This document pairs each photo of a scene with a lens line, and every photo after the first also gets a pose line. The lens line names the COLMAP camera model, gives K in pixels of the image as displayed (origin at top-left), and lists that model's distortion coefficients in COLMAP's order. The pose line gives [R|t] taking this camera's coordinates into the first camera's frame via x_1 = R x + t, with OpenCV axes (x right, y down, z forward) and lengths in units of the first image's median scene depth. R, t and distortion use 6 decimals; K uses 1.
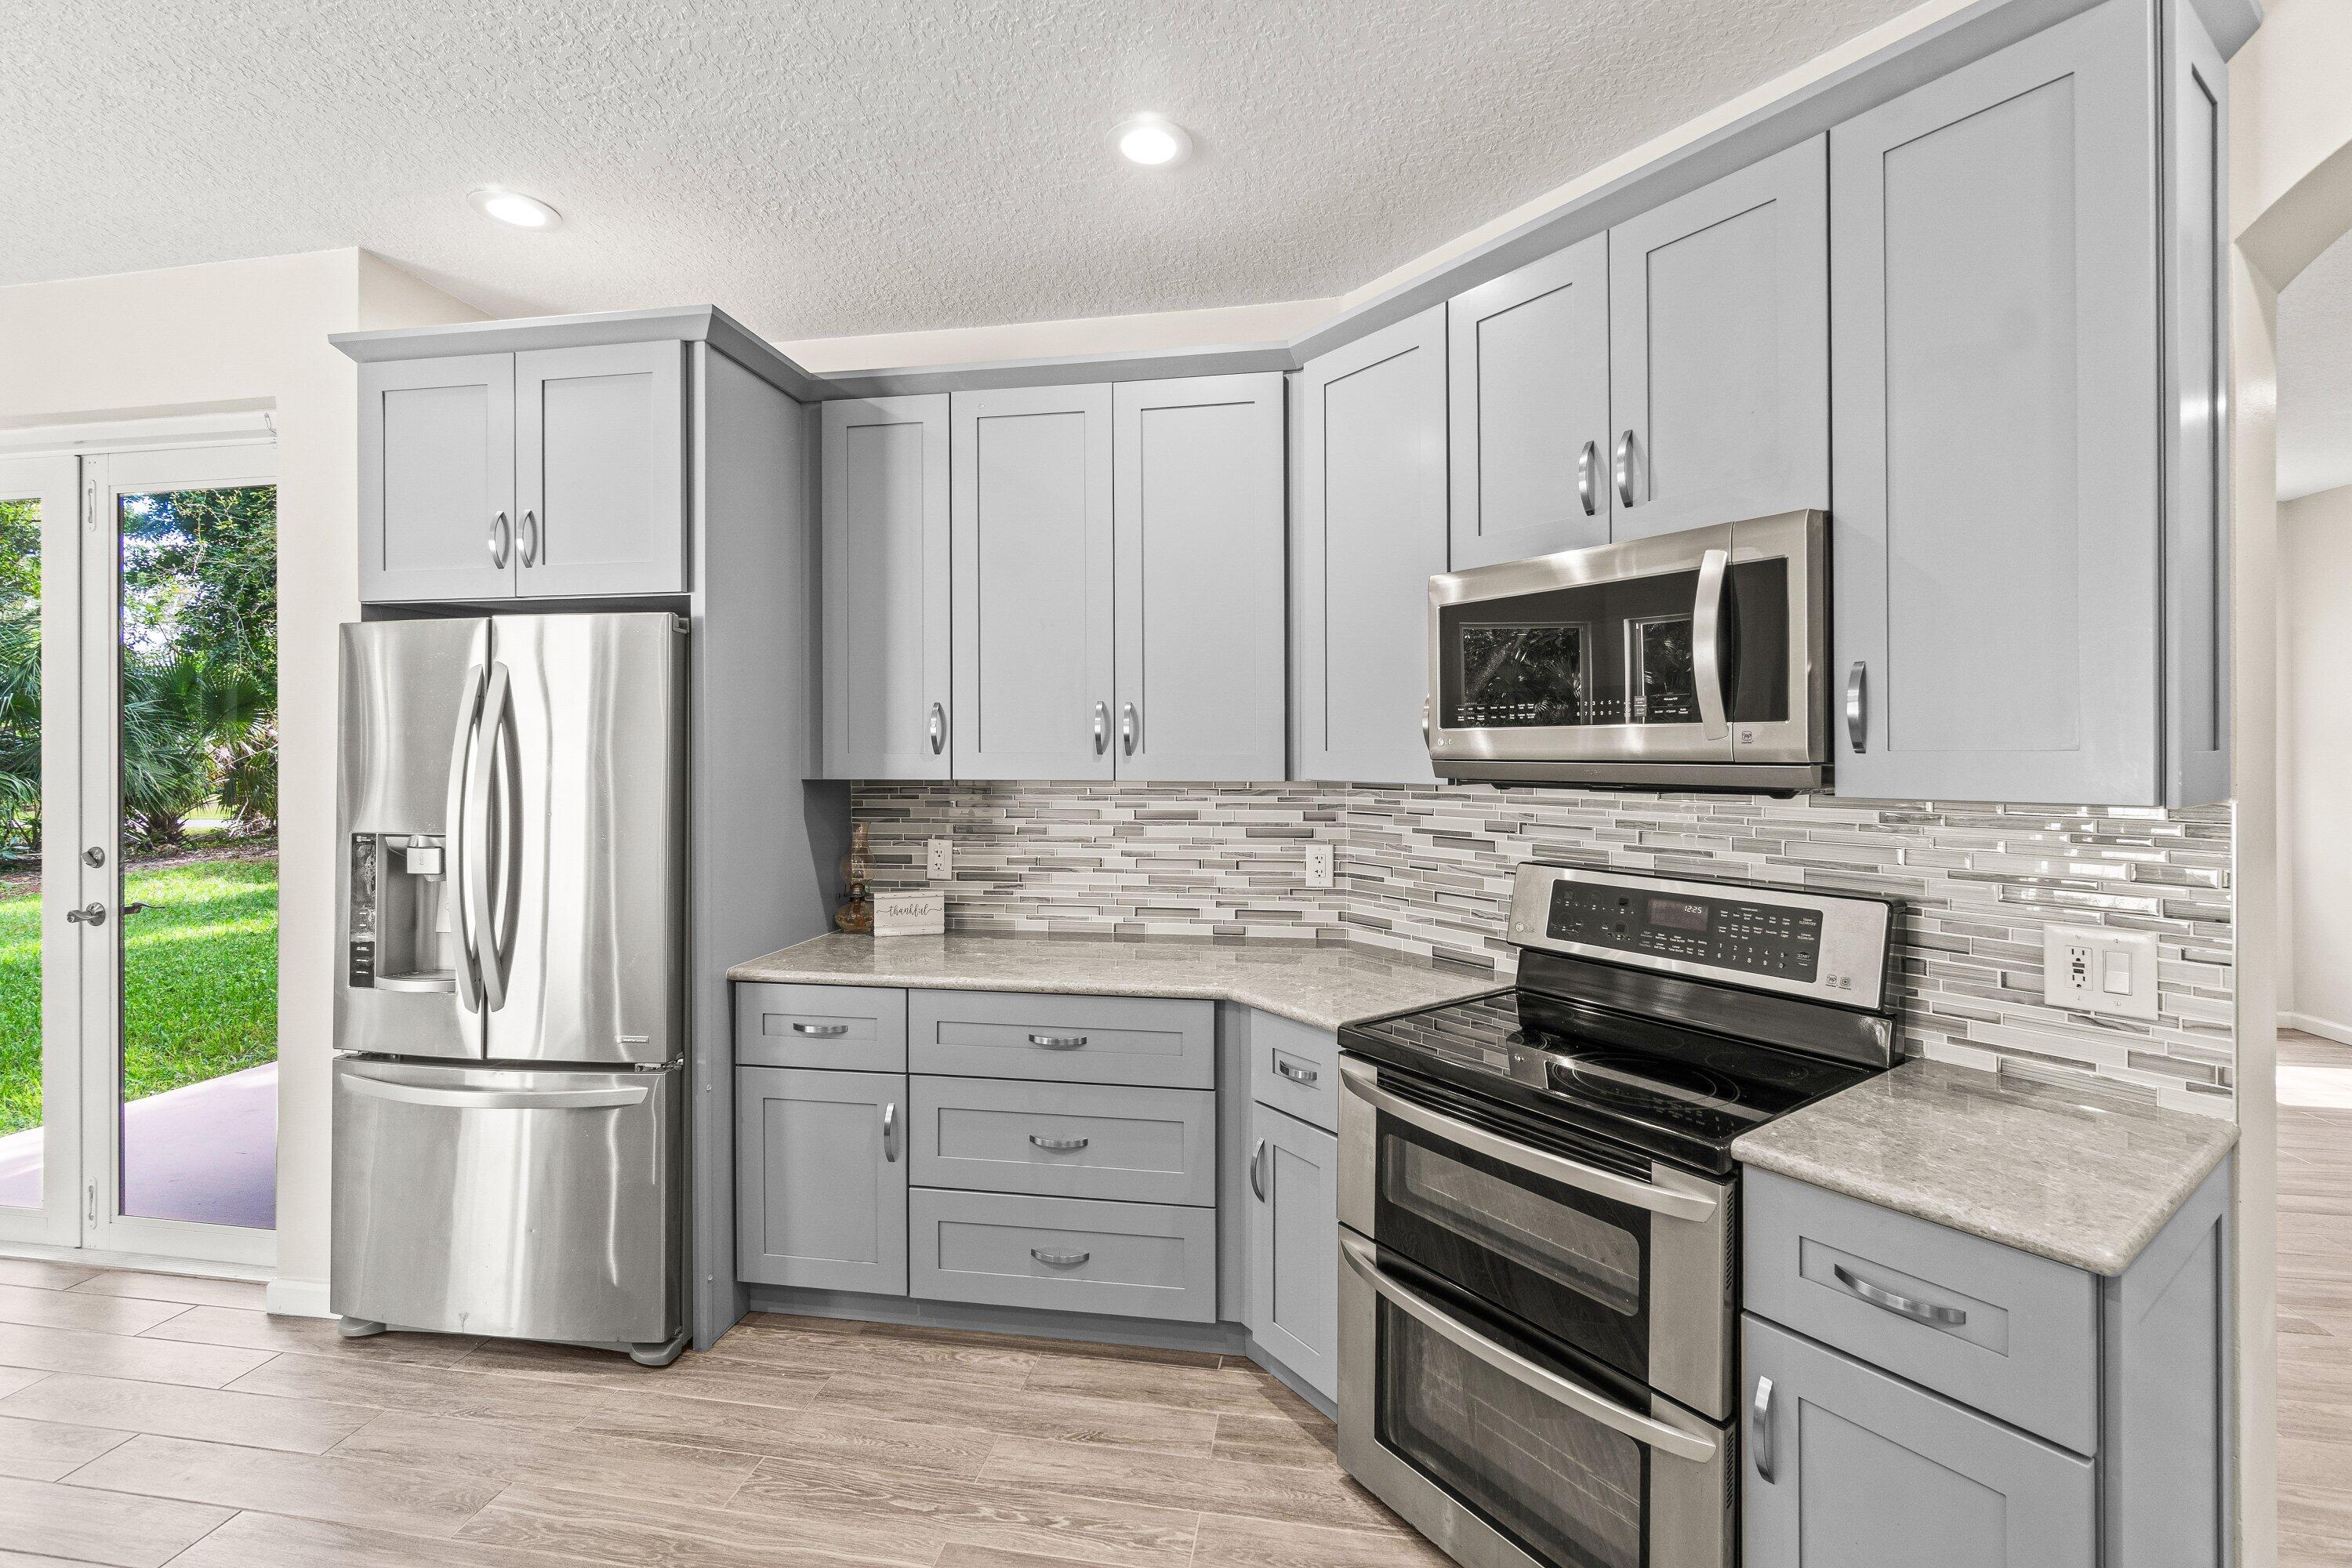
lens RADIAL K [[1015.4, 0, 1200.7], [0, 1015.4, 745.9], [0, 0, 1]] dist [0.003830, -0.001766]
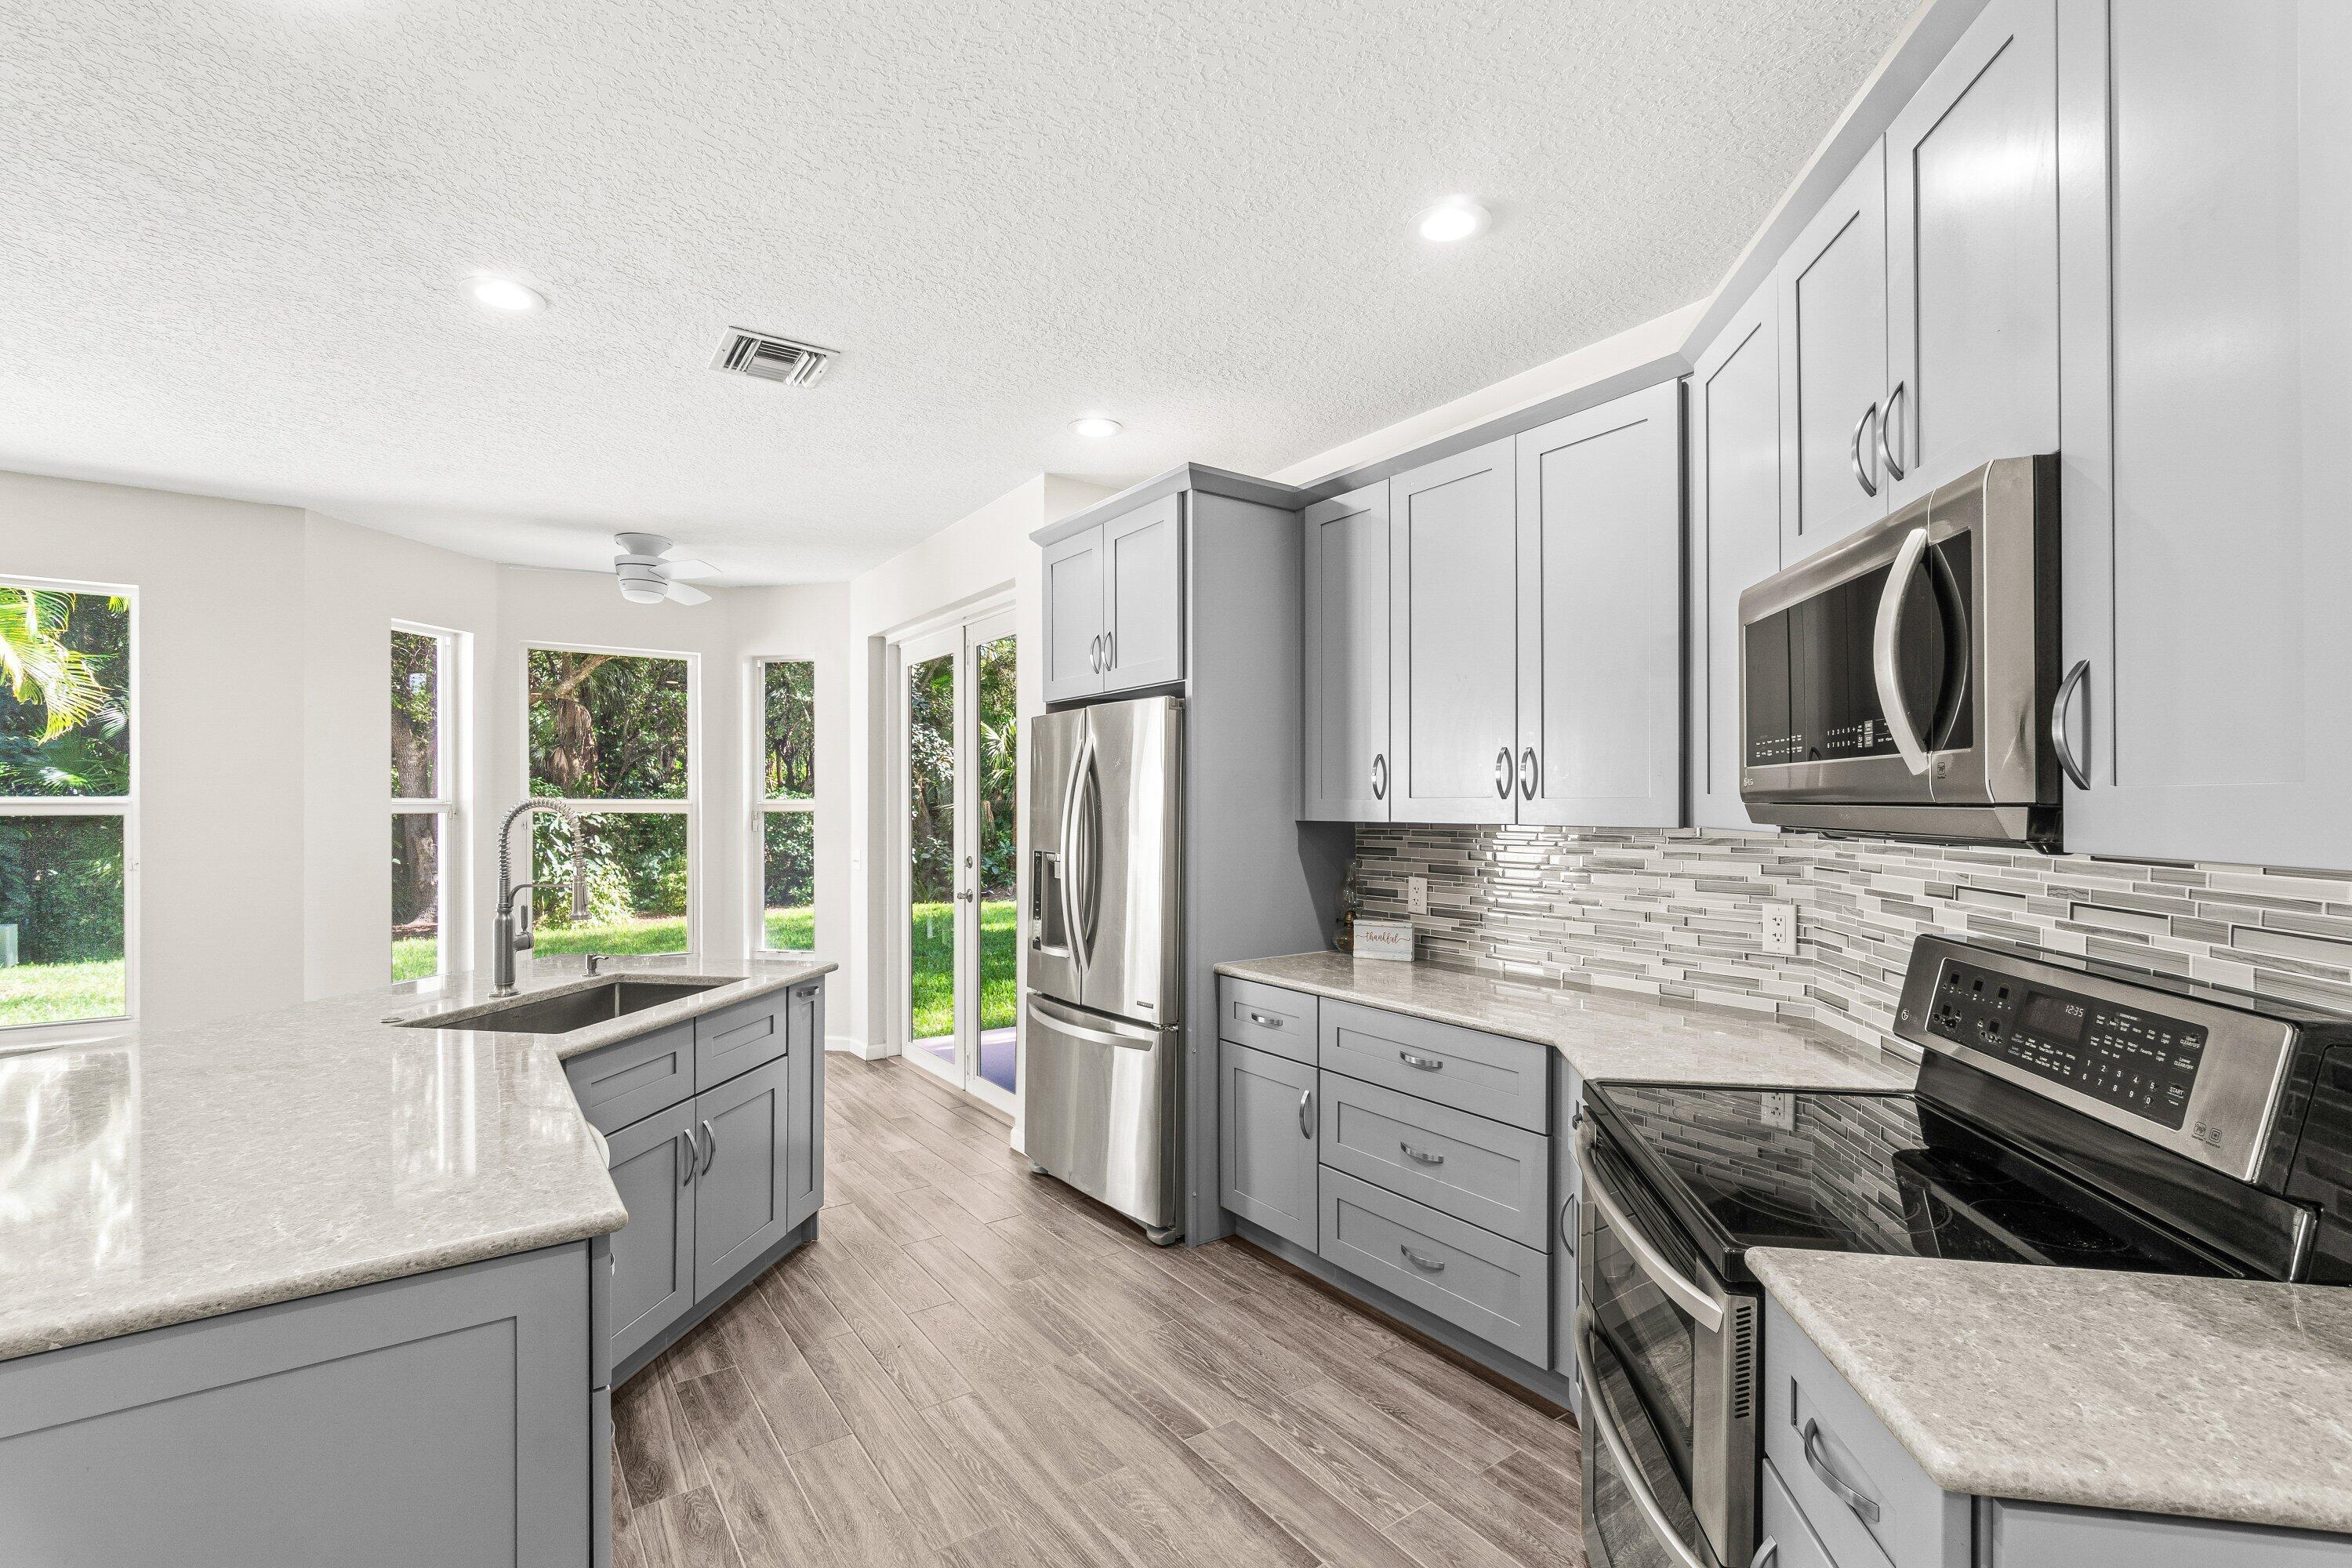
lens RADIAL K [[1015.4, 0, 1166.5], [0, 1015.4, 797.0], [0, 0, 1]] dist [0.003830, -0.001766]
pose [[0.712754, -0.004170, -0.701401, 0.413995], [0.005268, 0.999986, -0.000592, 0.005270], [0.701394, -0.003273, 0.712766, 0.029497]]
